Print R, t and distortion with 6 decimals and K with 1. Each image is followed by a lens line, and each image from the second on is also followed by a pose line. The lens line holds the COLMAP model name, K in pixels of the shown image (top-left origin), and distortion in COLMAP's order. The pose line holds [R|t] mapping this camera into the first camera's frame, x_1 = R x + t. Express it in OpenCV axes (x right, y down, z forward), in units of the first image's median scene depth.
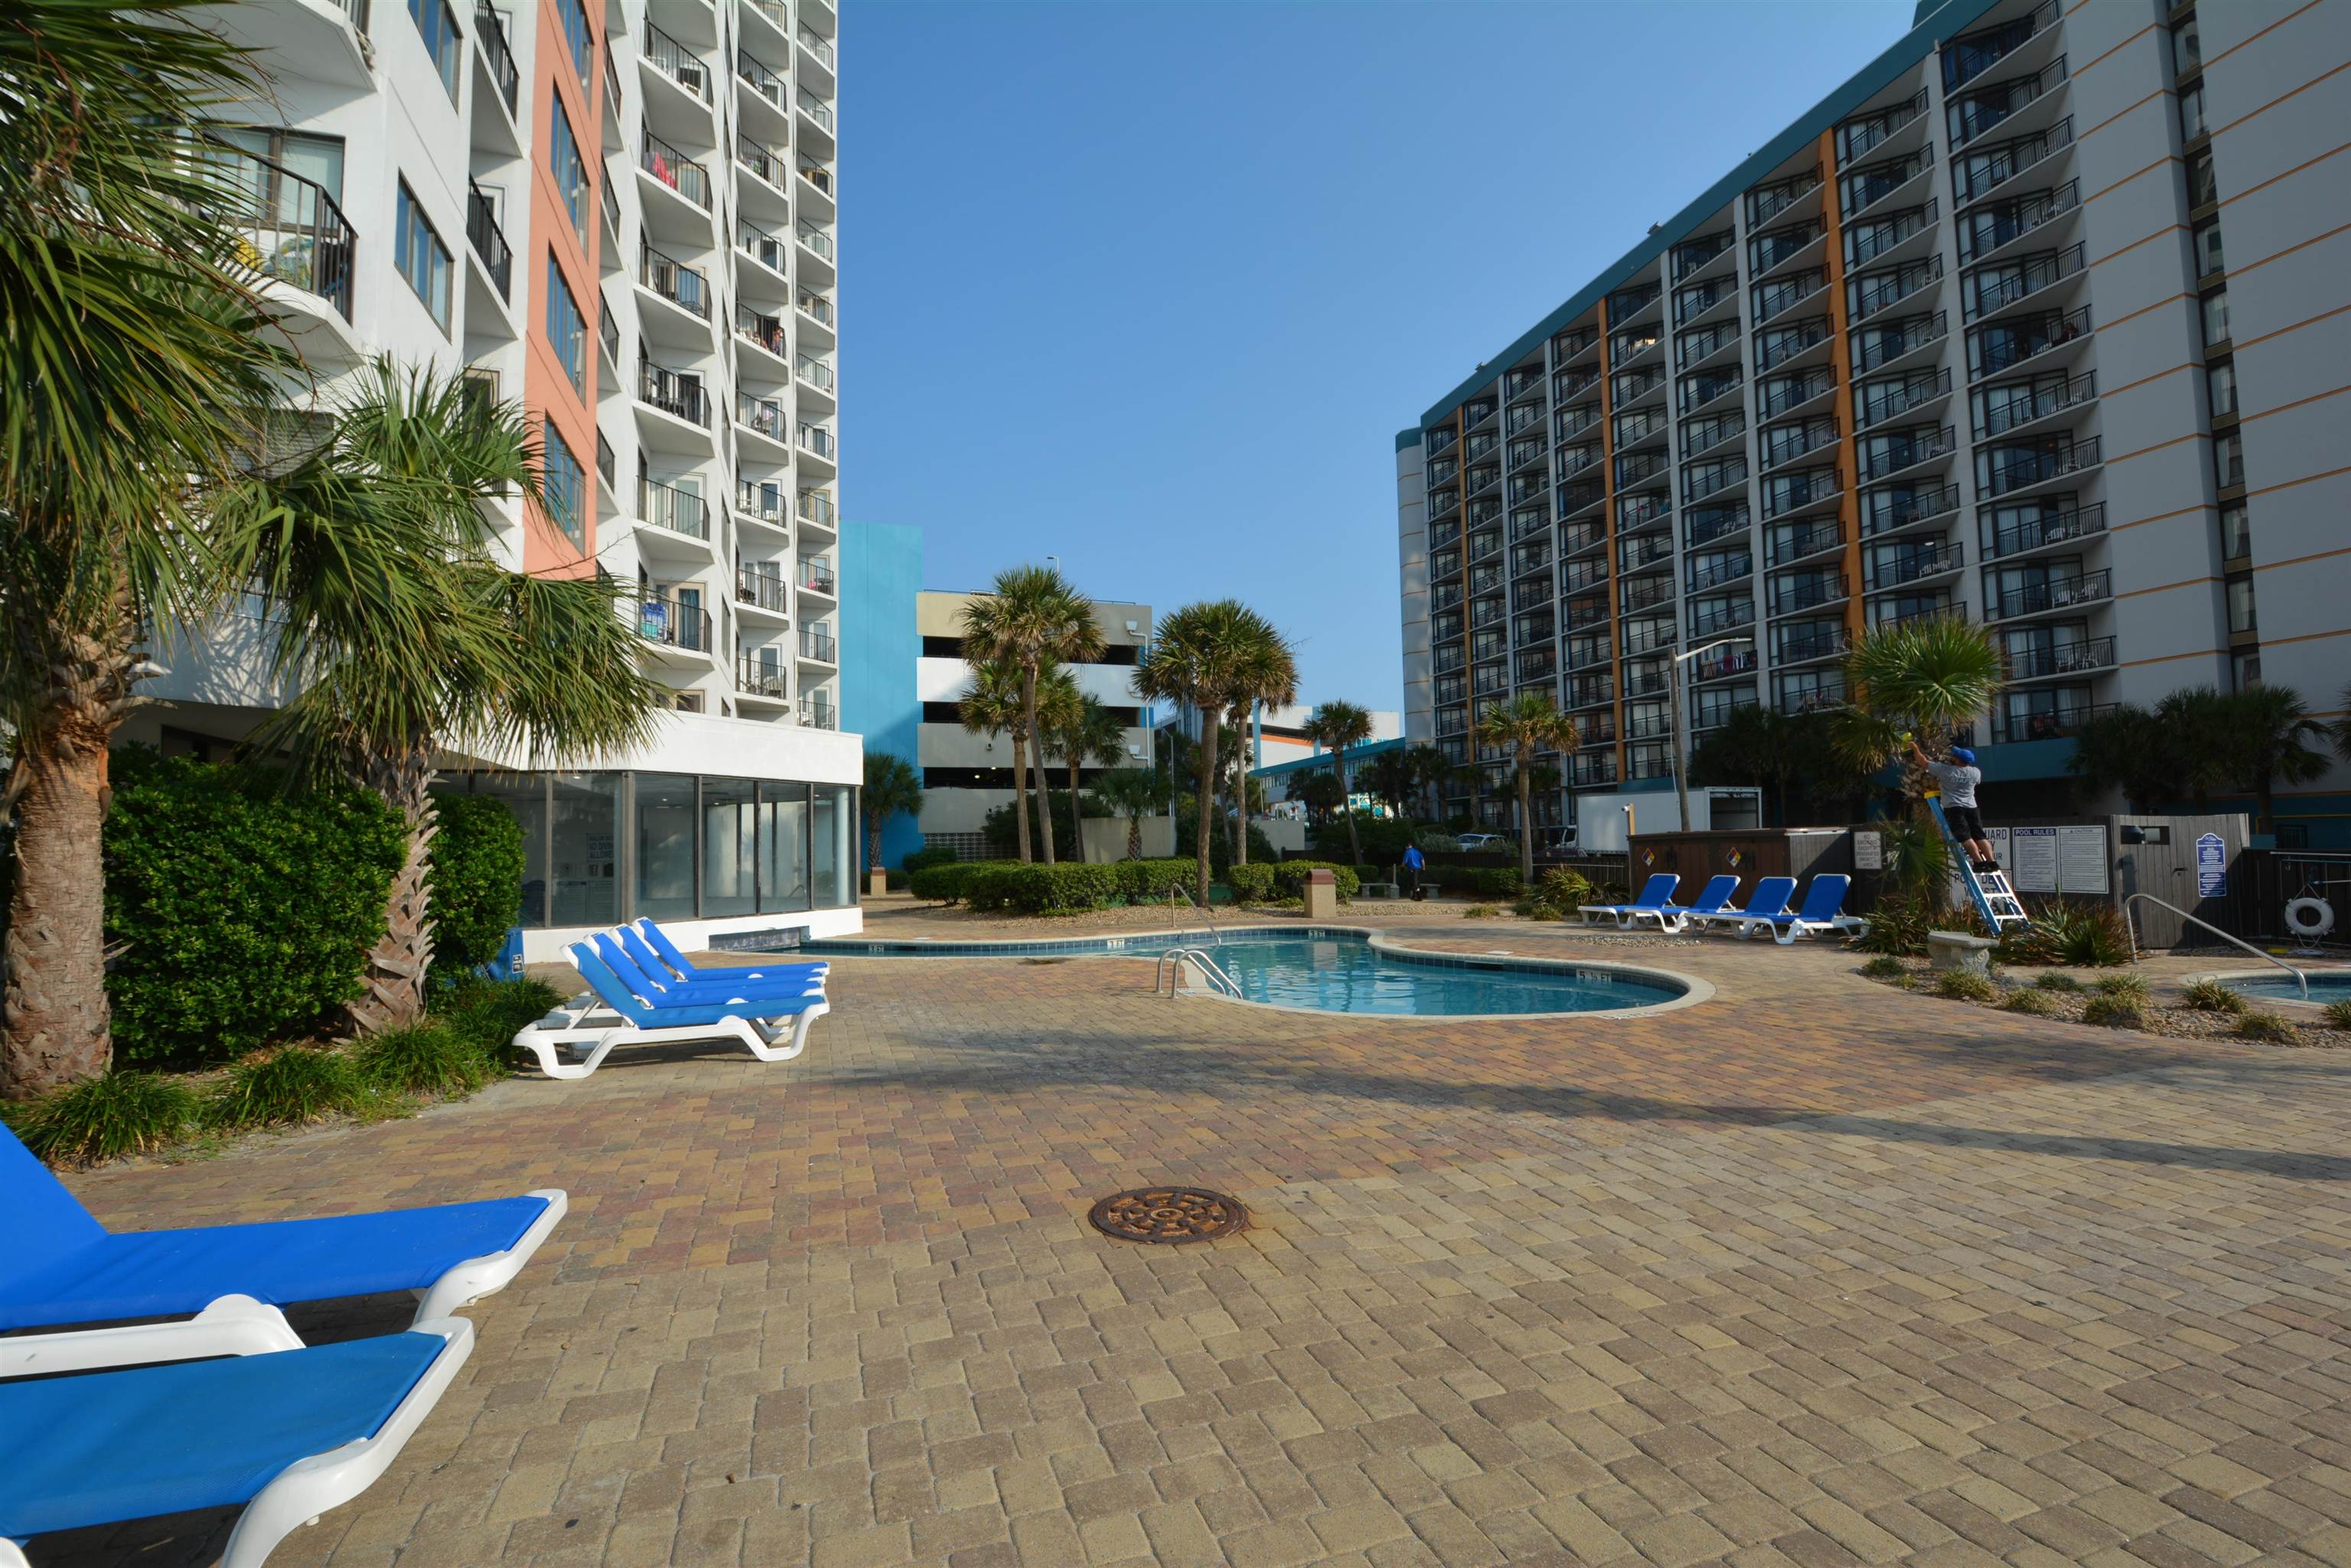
lens RADIAL K [[1029.2, 0, 1170.8], [0, 1029.2, 795.8], [0, 0, 1]] dist [0.013770, -0.019356]
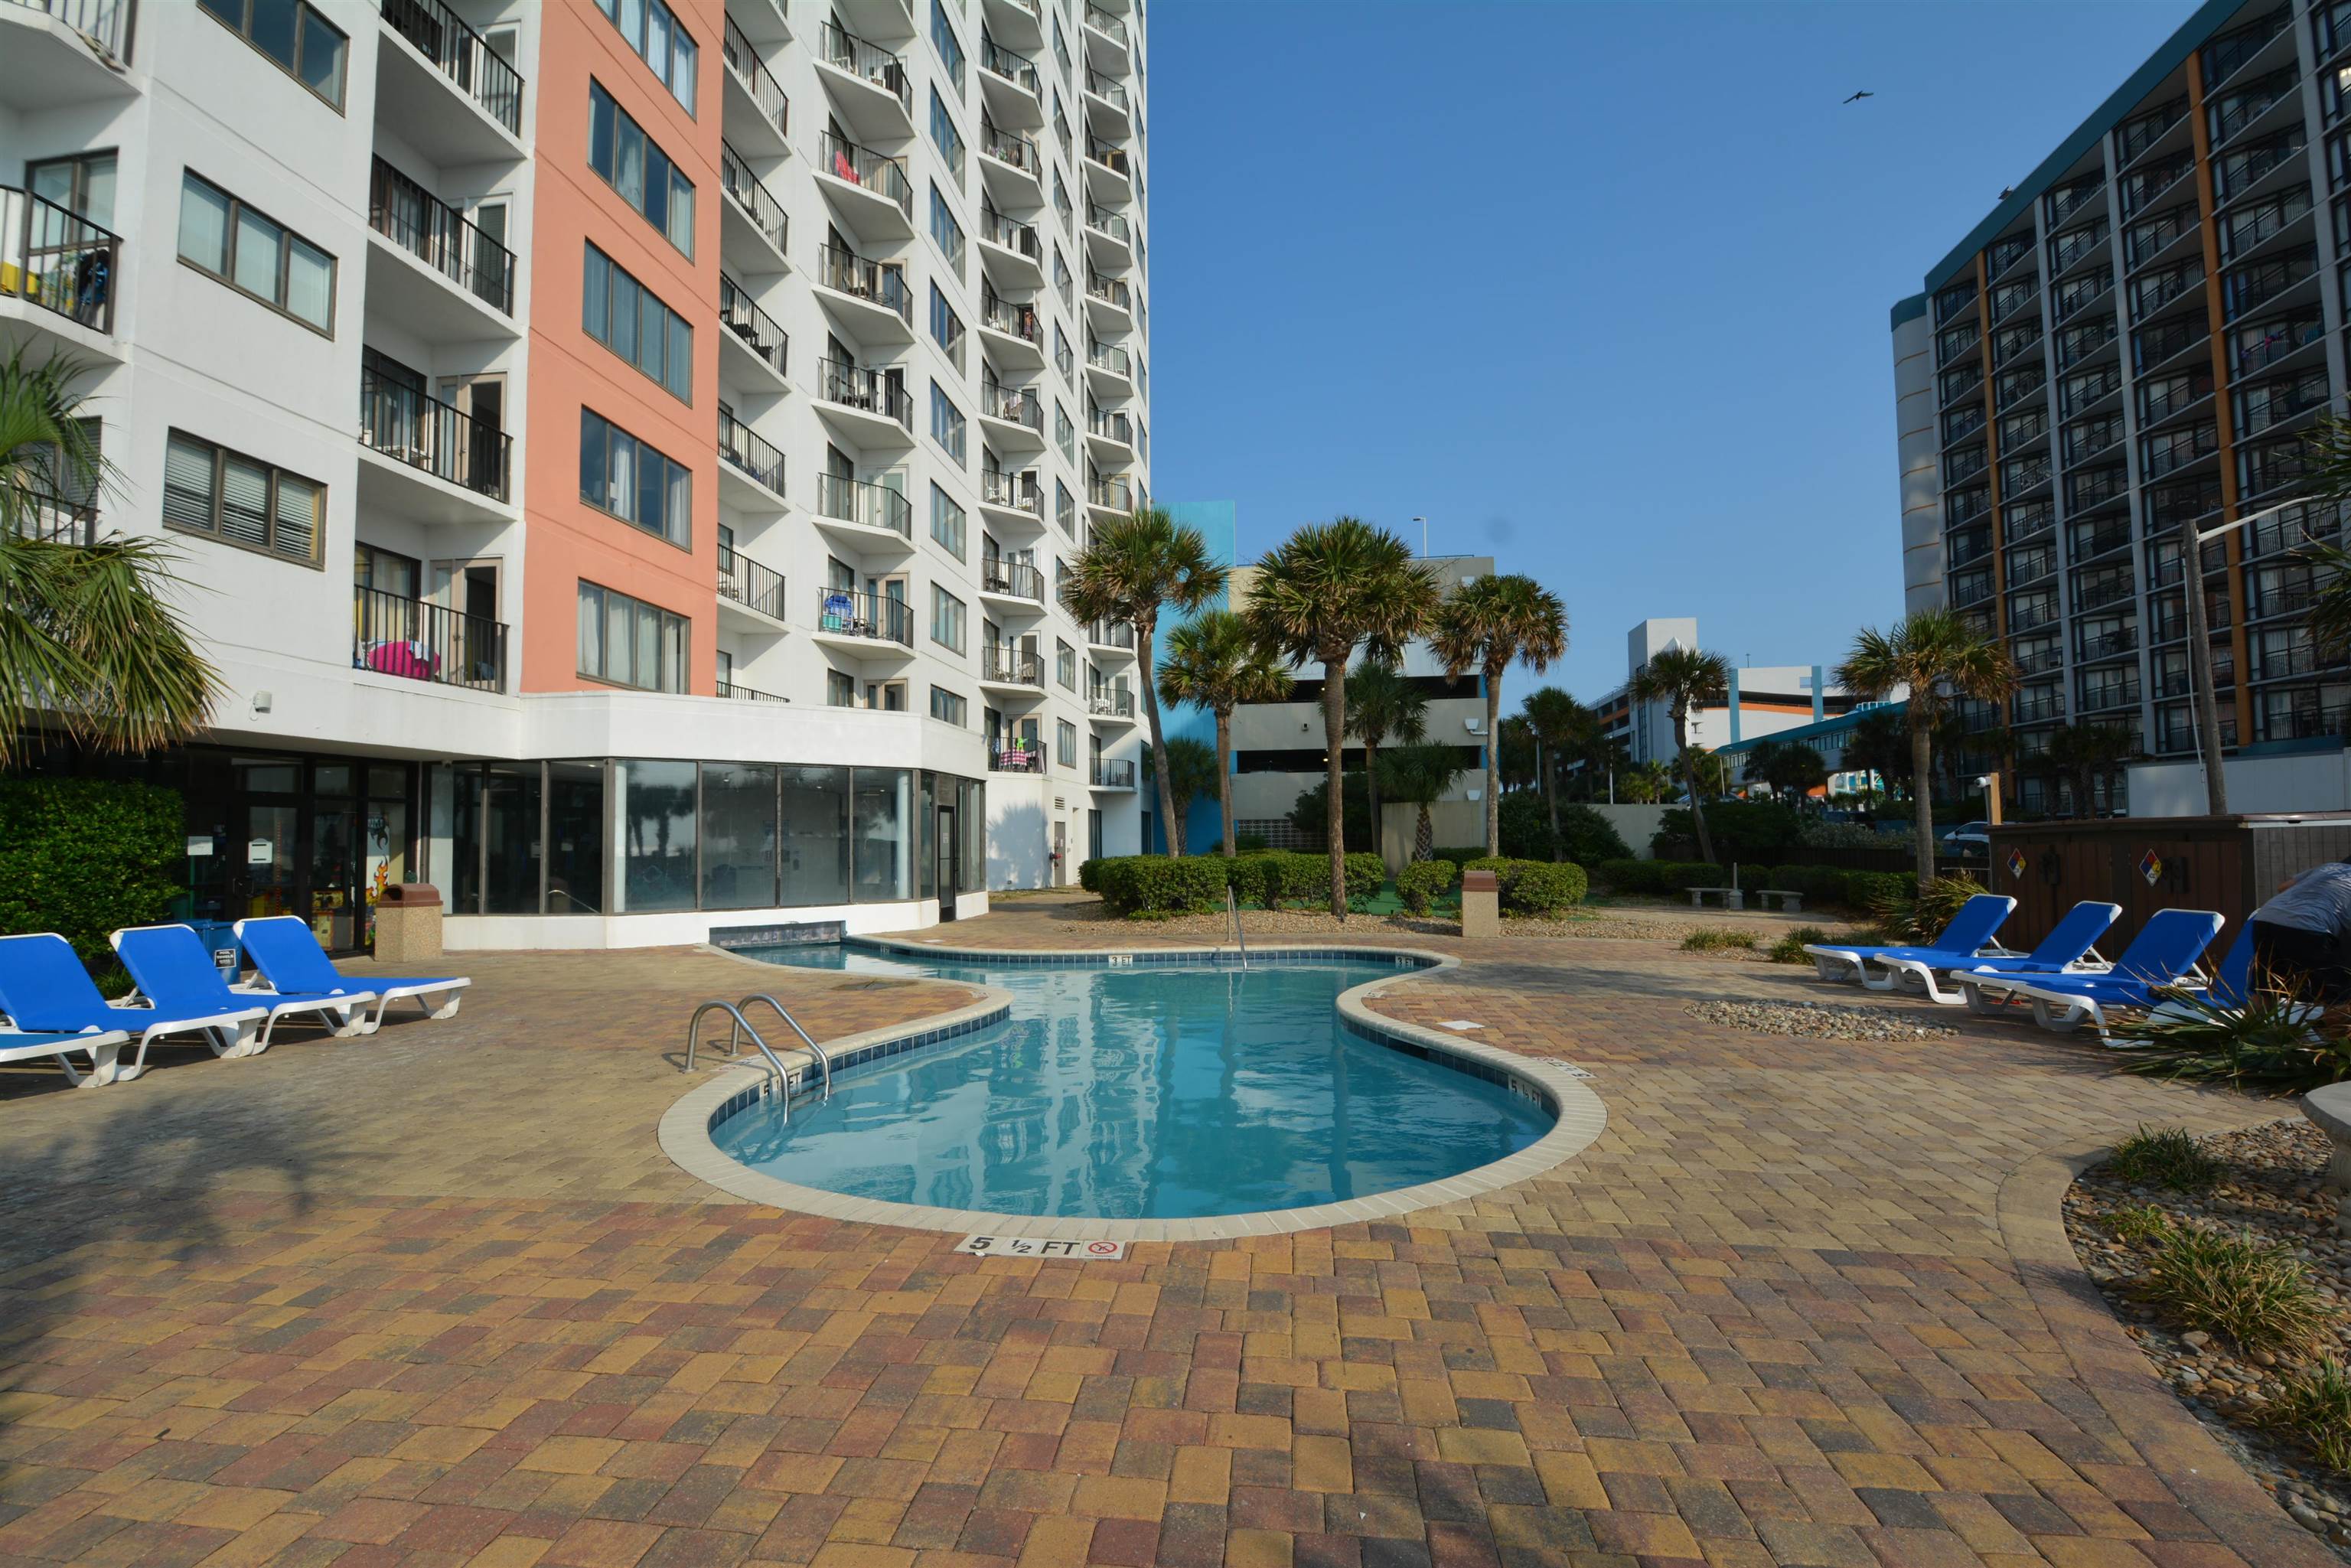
lens RADIAL K [[1029.2, 0, 1170.8], [0, 1029.2, 795.8], [0, 0, 1]] dist [0.013770, -0.019356]
pose [[0.900727, -0.009763, -0.434275, 0.083815], [0.015495, 0.999833, 0.009662, 0.002420], [0.434109, -0.015432, 0.900728, 0.077121]]
